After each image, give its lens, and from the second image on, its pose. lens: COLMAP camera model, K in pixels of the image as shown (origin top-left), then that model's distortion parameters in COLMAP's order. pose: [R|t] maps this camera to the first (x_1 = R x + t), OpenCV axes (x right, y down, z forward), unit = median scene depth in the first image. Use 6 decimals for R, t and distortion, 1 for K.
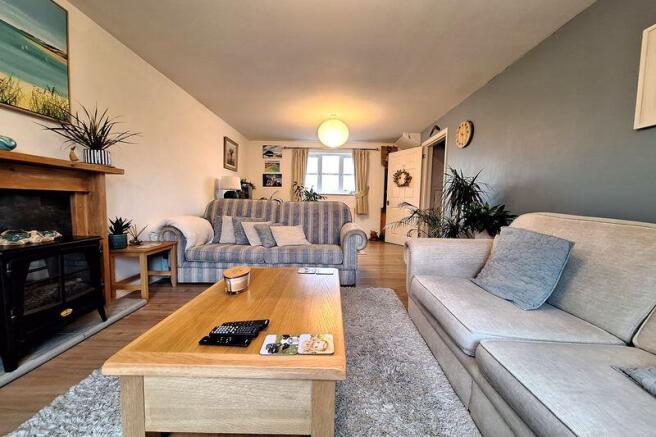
lens RADIAL K [[262.3, 0, 330.6], [0, 262.3, 219.4], [0, 0, 1]] dist [-0.006864, 0.001439]
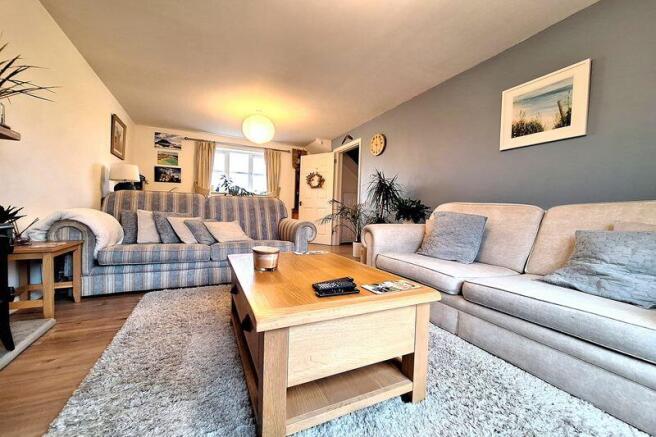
lens RADIAL K [[262.3, 0, 343.1], [0, 262.3, 214.5], [0, 0, 1]] dist [-0.006864, 0.001439]
pose [[0.894204, -0.004206, 0.447641, -0.188184], [0.021500, 0.999205, -0.033561, 0.037501], [-0.447144, 0.039634, 0.893584, -0.002429]]
